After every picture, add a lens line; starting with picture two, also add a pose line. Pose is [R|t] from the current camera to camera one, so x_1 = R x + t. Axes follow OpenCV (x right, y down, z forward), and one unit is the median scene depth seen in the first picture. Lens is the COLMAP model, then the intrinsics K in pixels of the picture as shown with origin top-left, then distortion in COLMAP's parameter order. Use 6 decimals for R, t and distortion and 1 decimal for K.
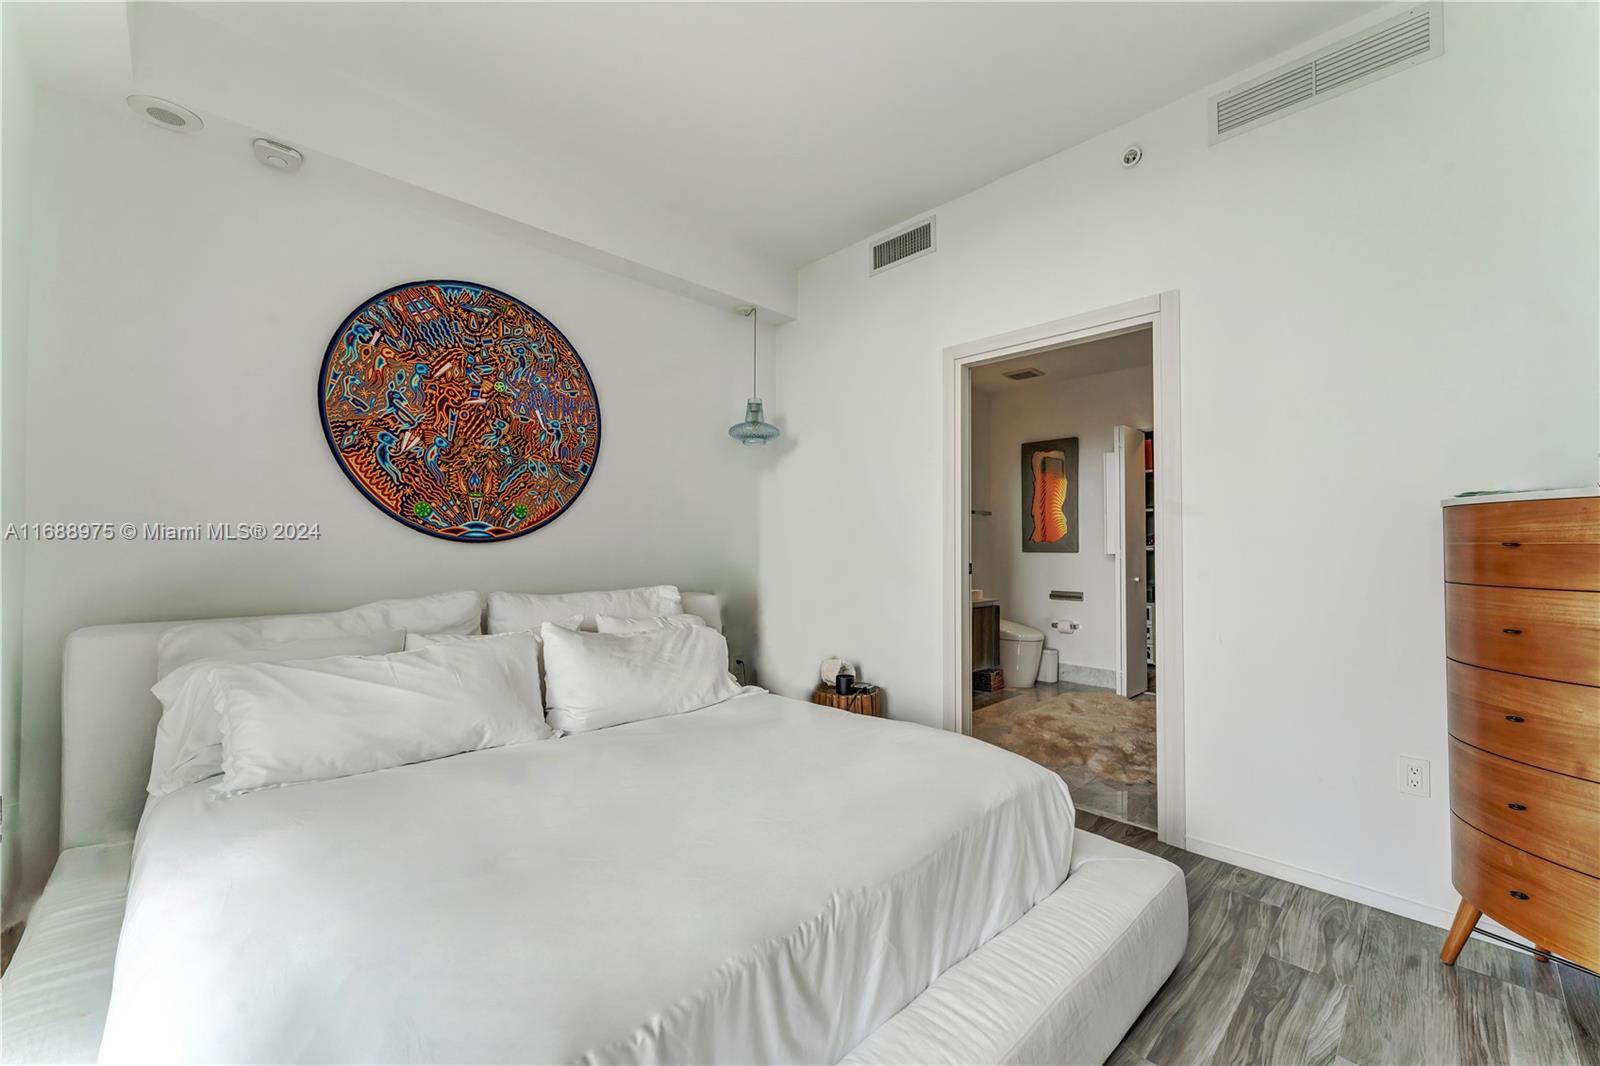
lens RADIAL K [[660.7, 0, 798.0], [0, 660.7, 535.0], [0, 0, 1]] dist [0.001795, 0.000481]
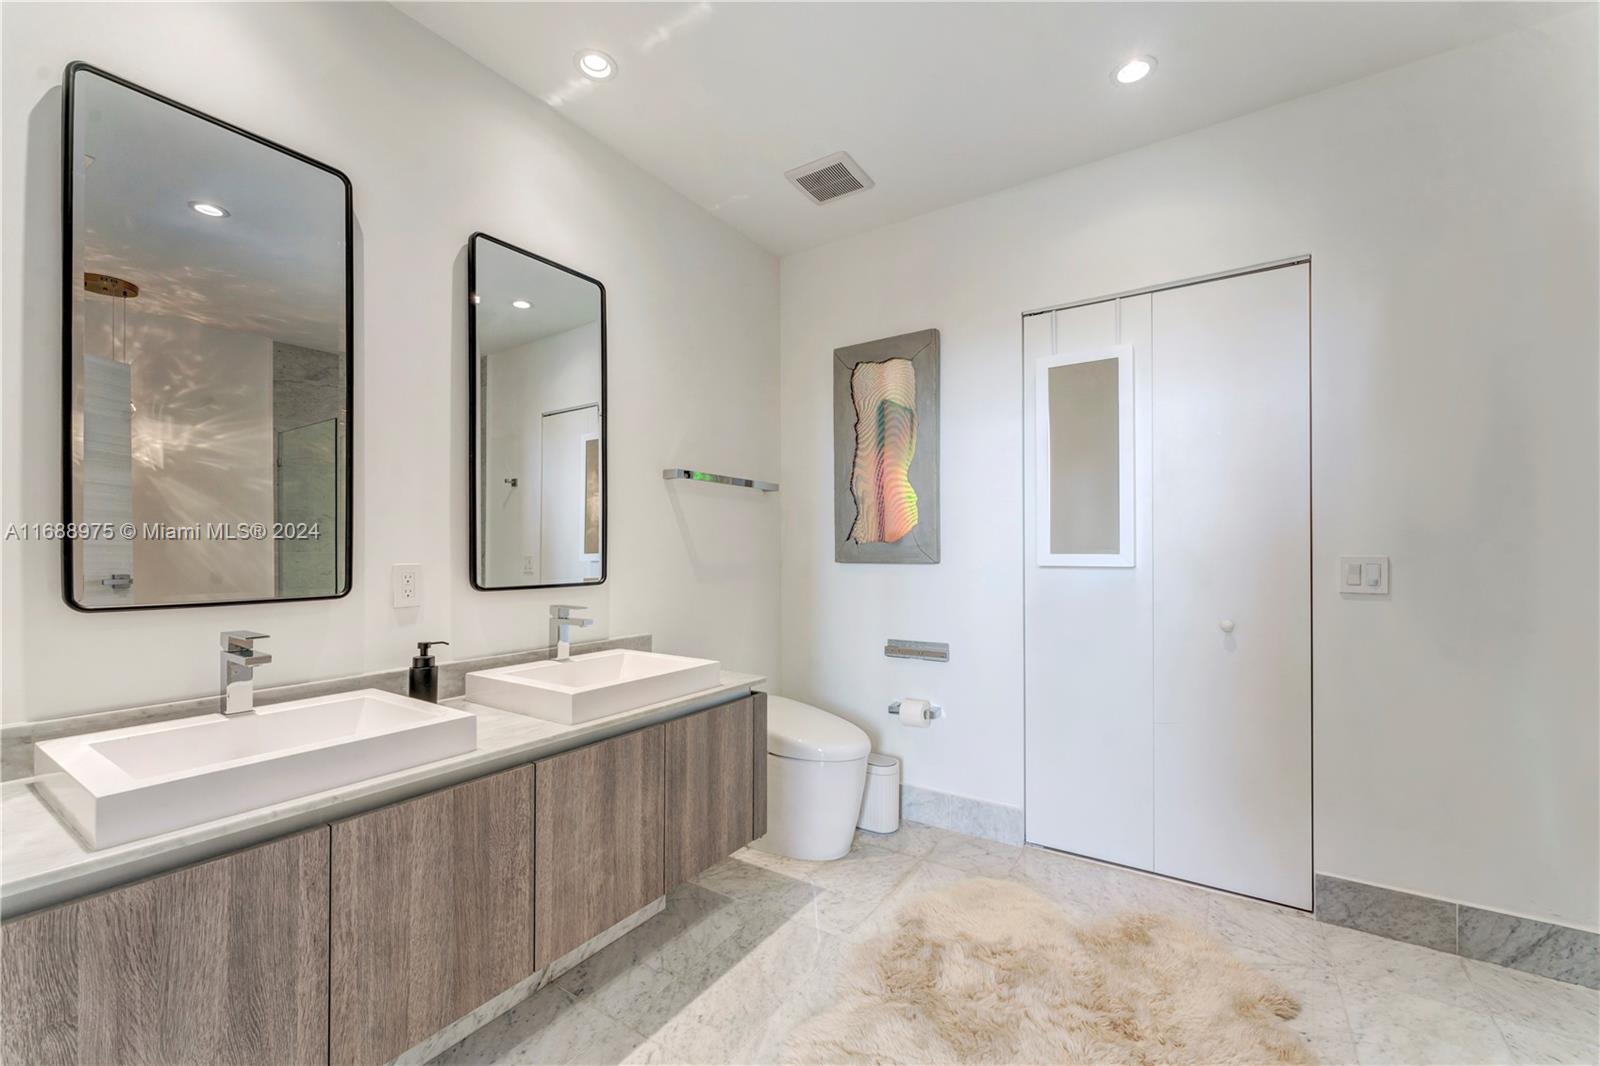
lens RADIAL K [[660.7, 0, 802.1], [0, 660.7, 541.1], [0, 0, 1]] dist [0.001795, 0.000481]
pose [[0.976315, 0.005700, 0.216277, 0.079796], [-0.004637, 0.999975, -0.005422, 0.004658], [-0.216302, 0.004291, 0.976317, 0.198806]]
